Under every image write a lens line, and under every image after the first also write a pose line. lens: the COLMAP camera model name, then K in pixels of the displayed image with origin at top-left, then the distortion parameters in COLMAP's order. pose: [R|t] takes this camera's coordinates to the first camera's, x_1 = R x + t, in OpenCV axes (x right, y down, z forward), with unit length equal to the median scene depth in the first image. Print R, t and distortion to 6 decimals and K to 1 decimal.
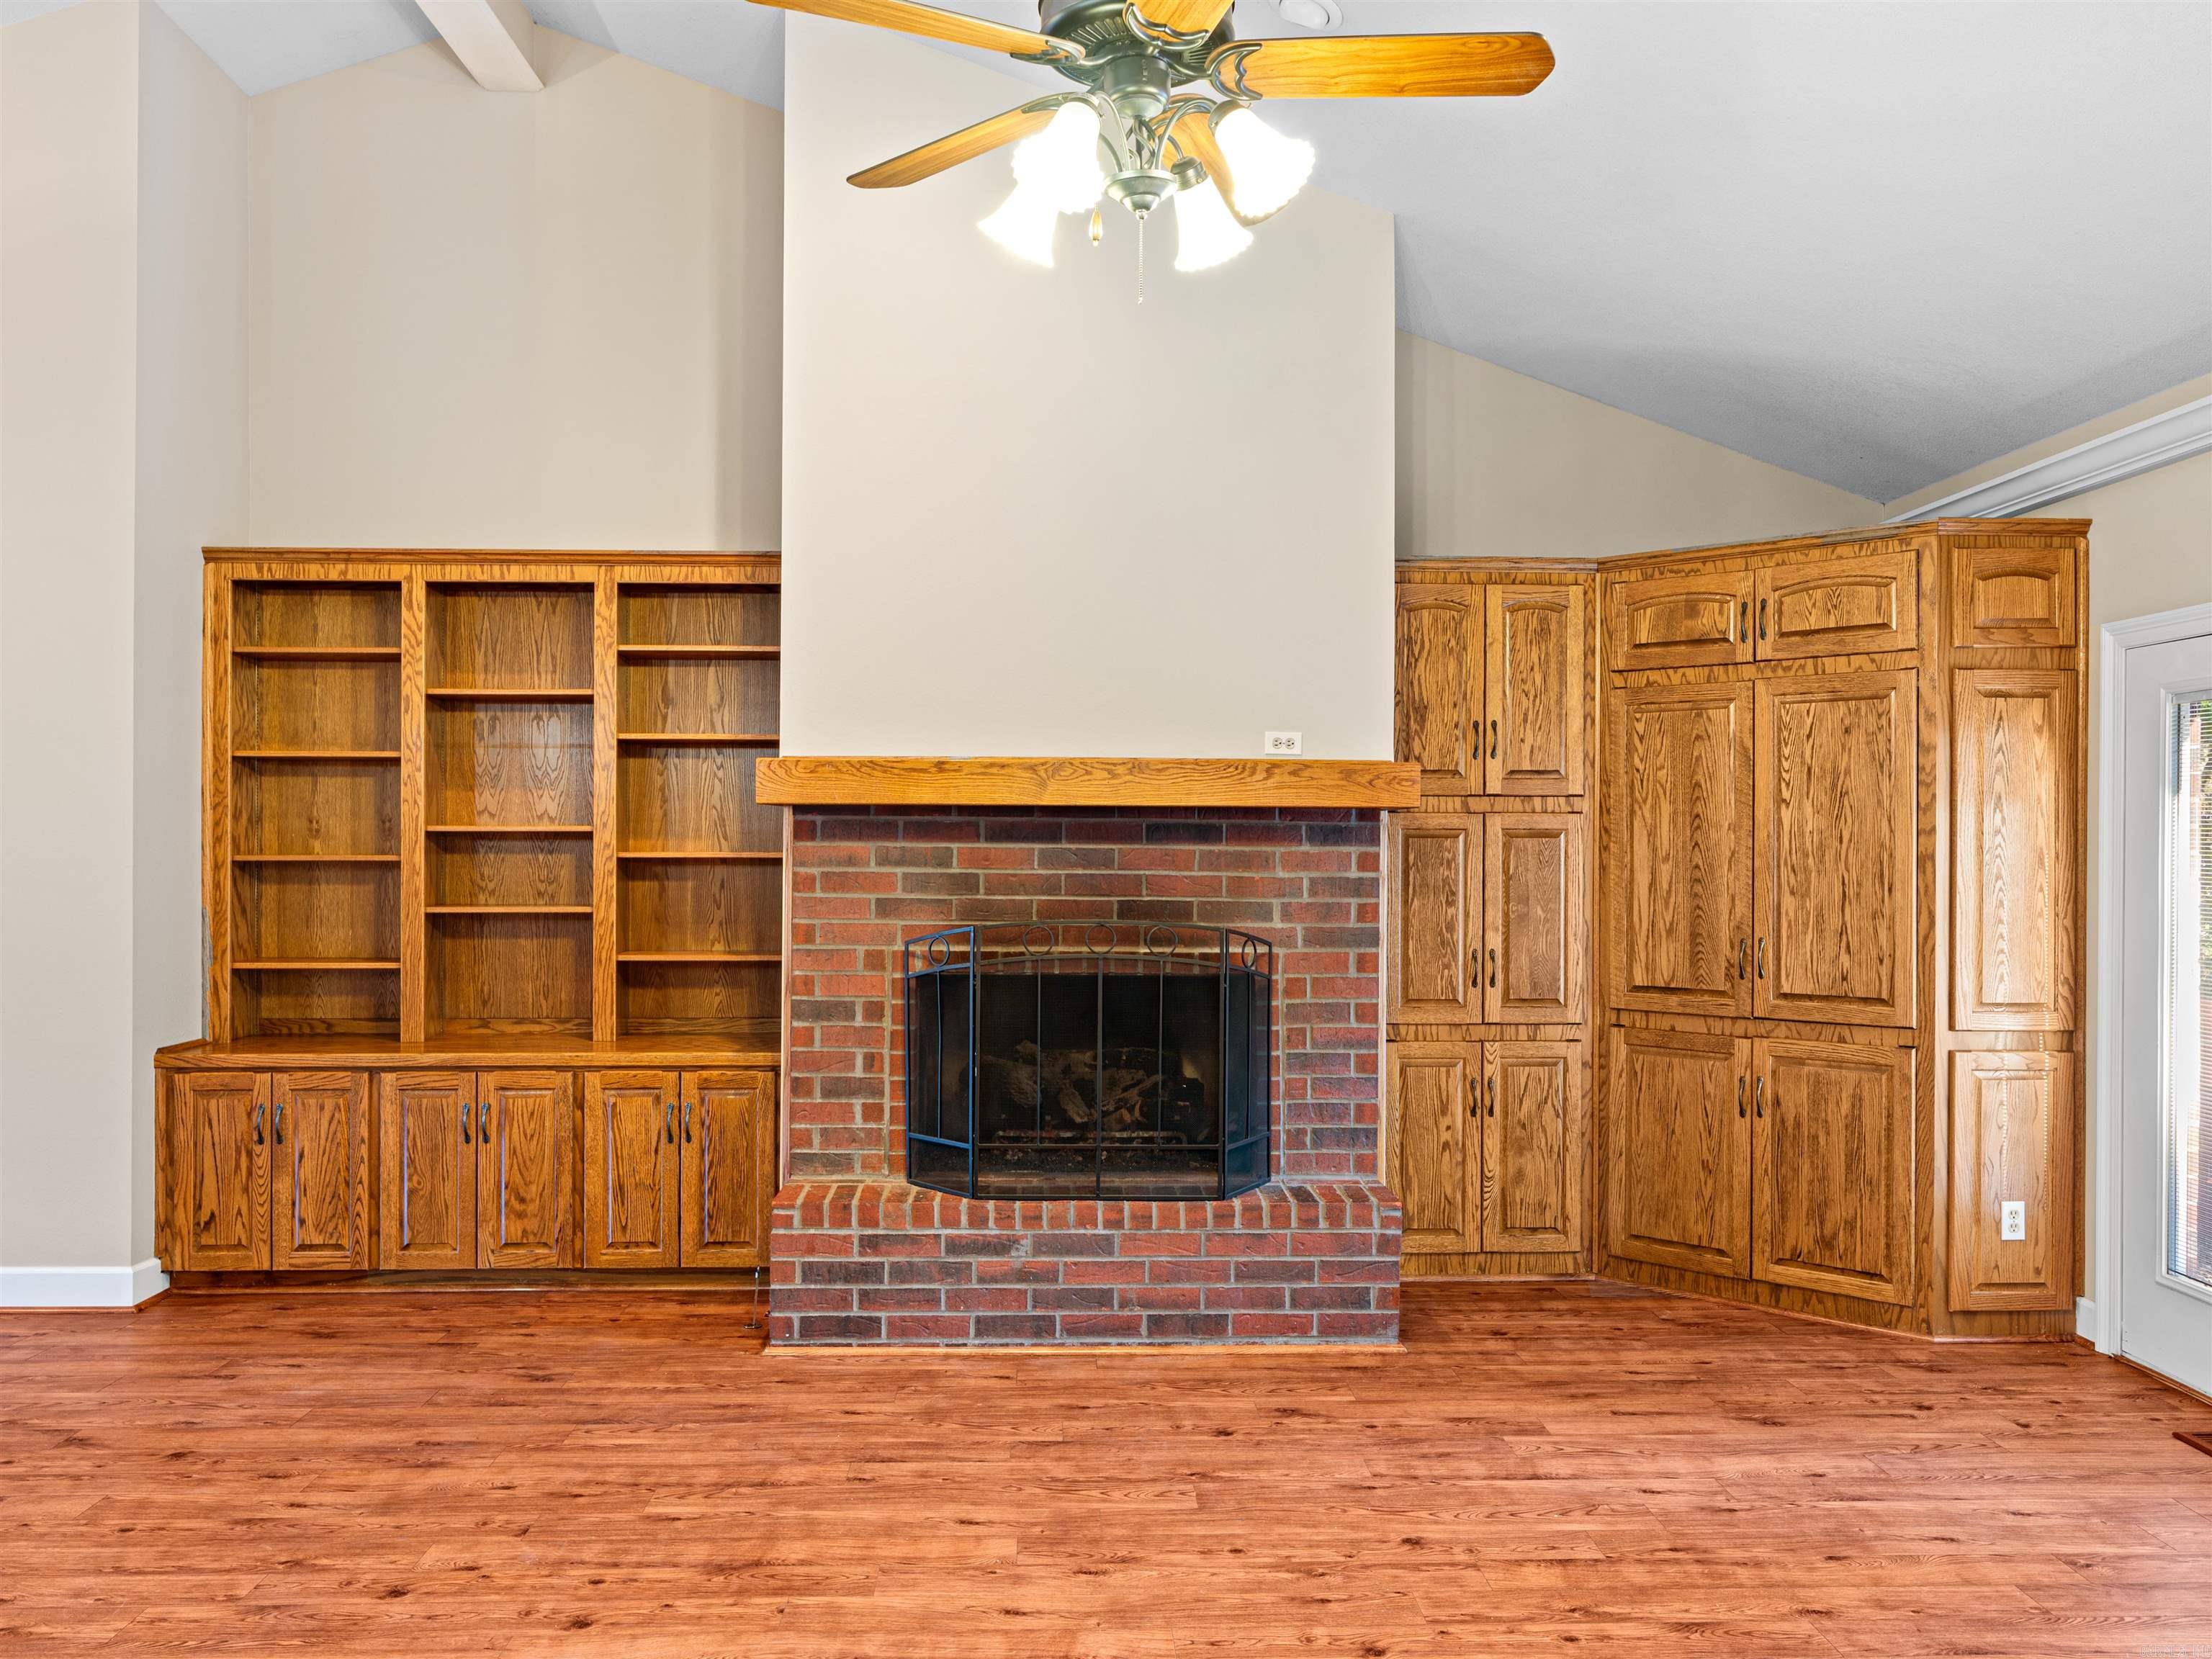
lens RADIAL K [[1679.2, 0, 1104.5], [0, 1679.2, 837.7], [0, 0, 1]] dist [0.001927, -0.005778]
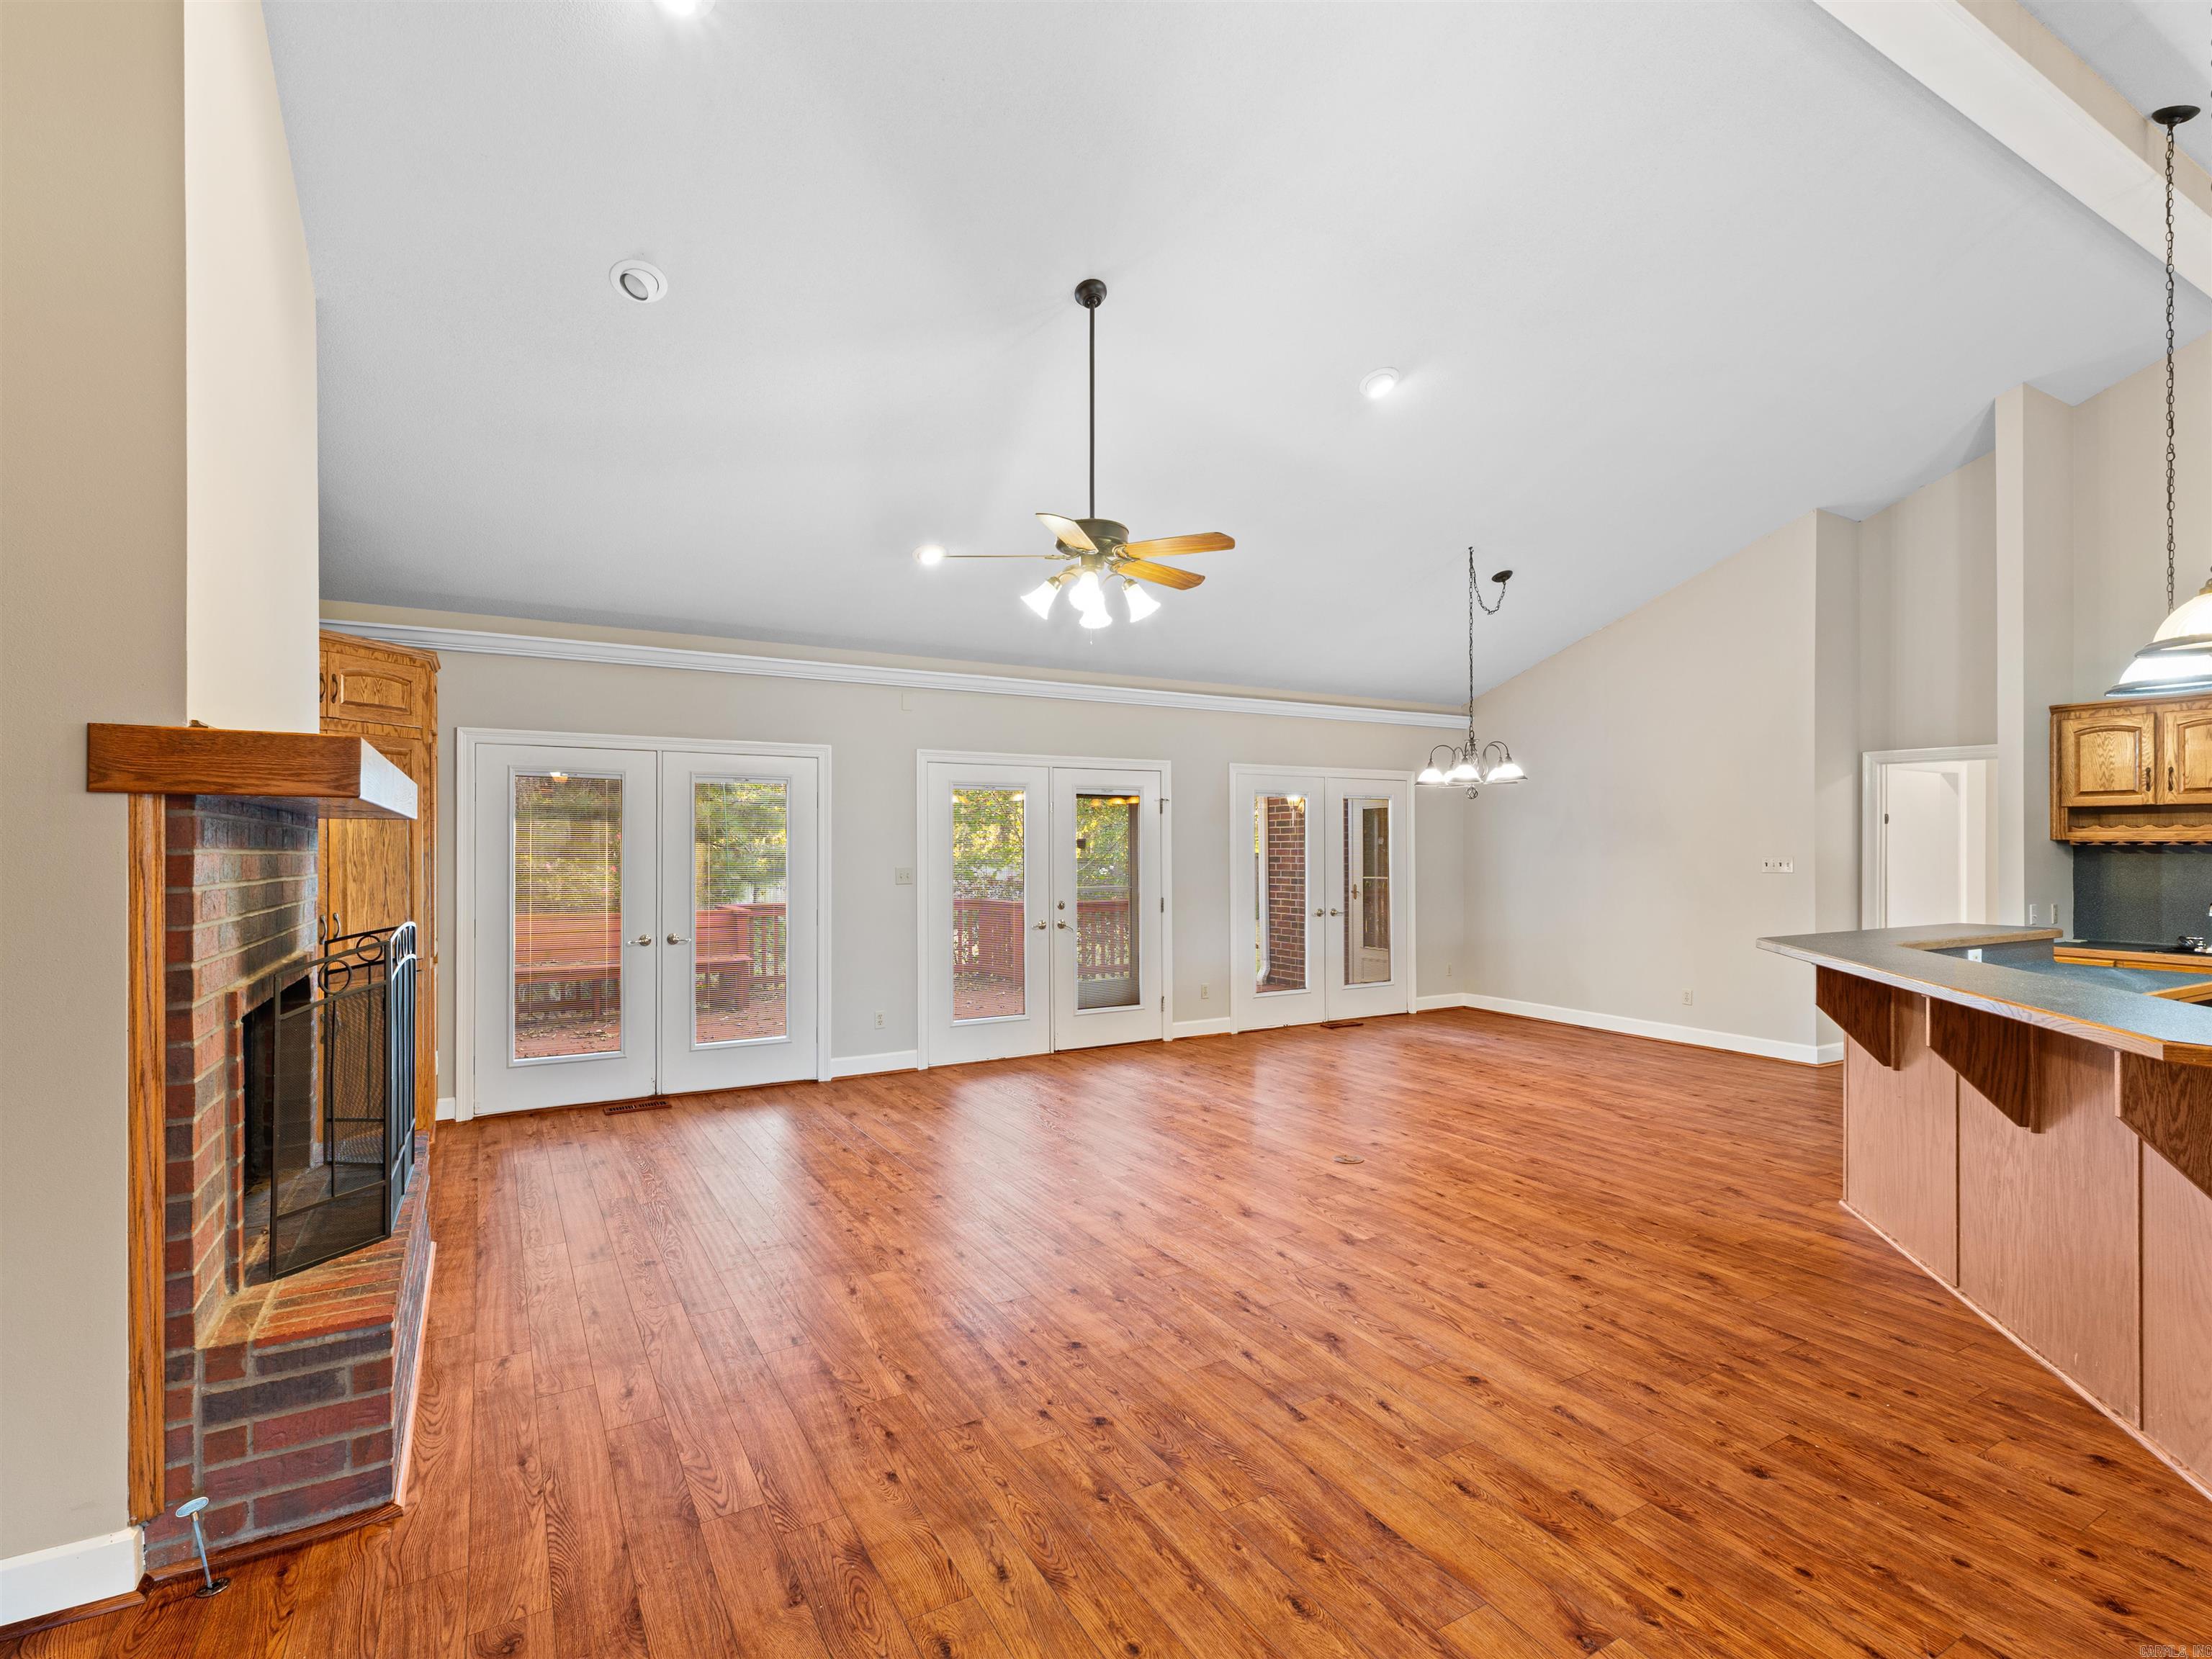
lens RADIAL K [[1064.7, 0, 1105.7], [0, 1064.7, 843.4], [0, 0, 1]] dist [-0.000130, 0.001582]
pose [[-0.470473, -0.001143, 0.882414, -0.730792], [-0.002568, 0.999997, -0.000074, -0.000797], [-0.882411, -0.002300, -0.470474, 0.877234]]
